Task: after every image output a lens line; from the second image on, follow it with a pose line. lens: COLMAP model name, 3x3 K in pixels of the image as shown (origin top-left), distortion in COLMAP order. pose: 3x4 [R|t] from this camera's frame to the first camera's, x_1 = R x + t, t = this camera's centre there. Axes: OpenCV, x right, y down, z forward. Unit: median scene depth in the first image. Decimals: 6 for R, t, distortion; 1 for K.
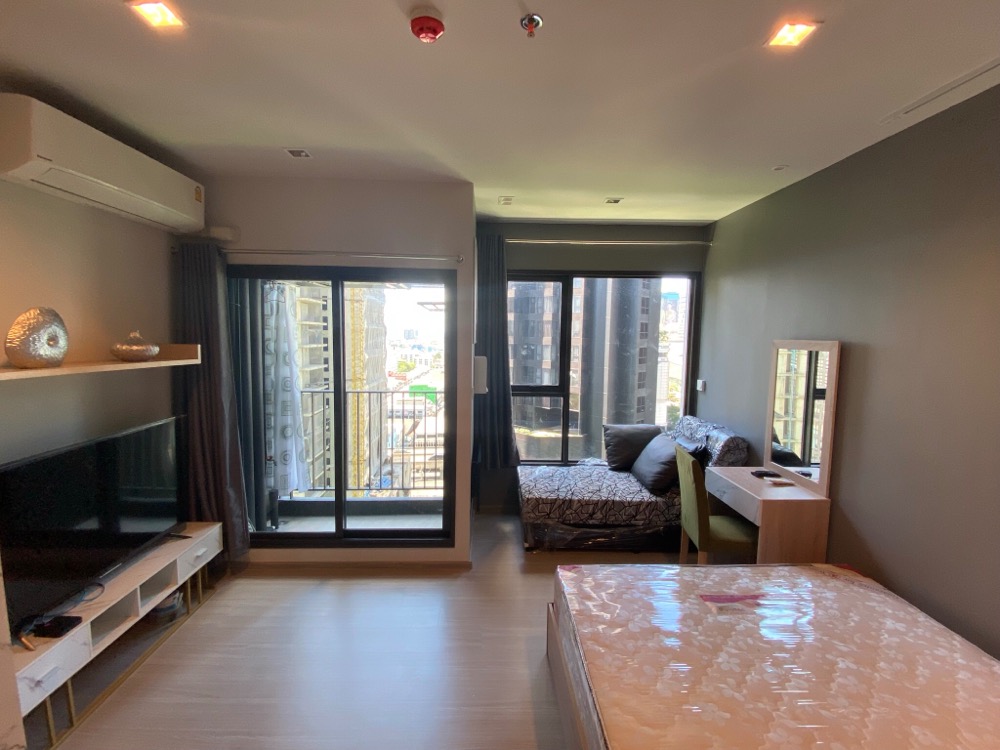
lens RADIAL K [[449.9, 0, 500.0], [0, 449.9, 375.0], [0, 0, 1]] dist [0.026067, -0.026501]
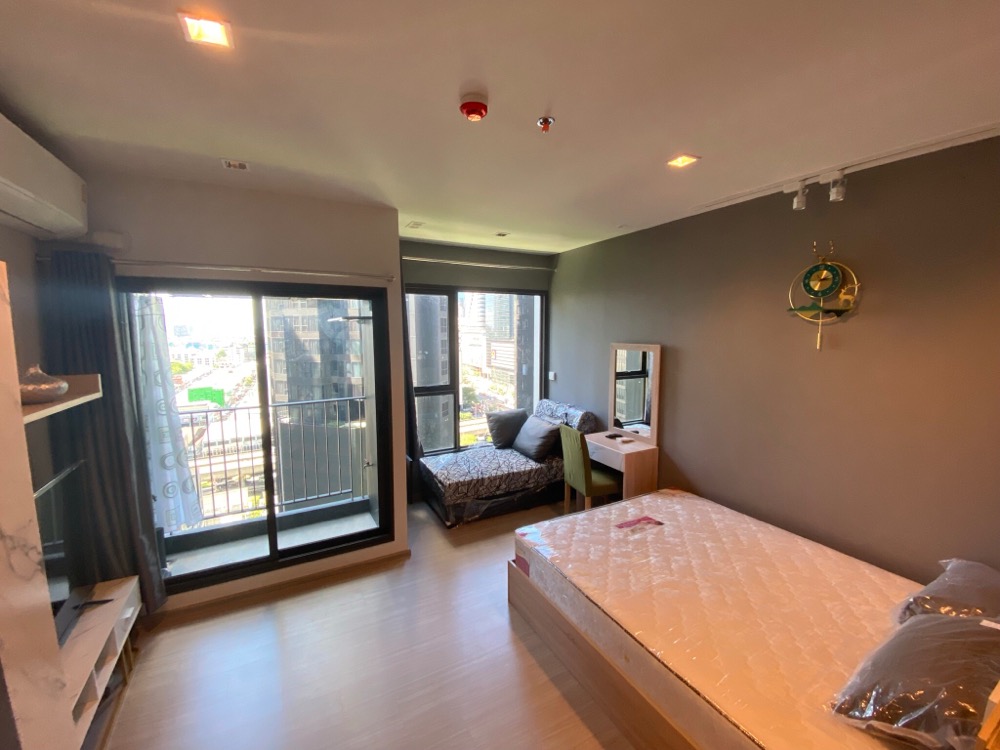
lens RADIAL K [[405.8, 0, 500.0], [0, 405.8, 375.0], [0, 0, 1]] dist [0.024951, -0.024105]
pose [[0.893465, -0.068188, 0.443927, -0.270572], [0.056175, 0.997612, 0.040175, -0.044010], [-0.445607, -0.010958, 0.895162, -0.003621]]
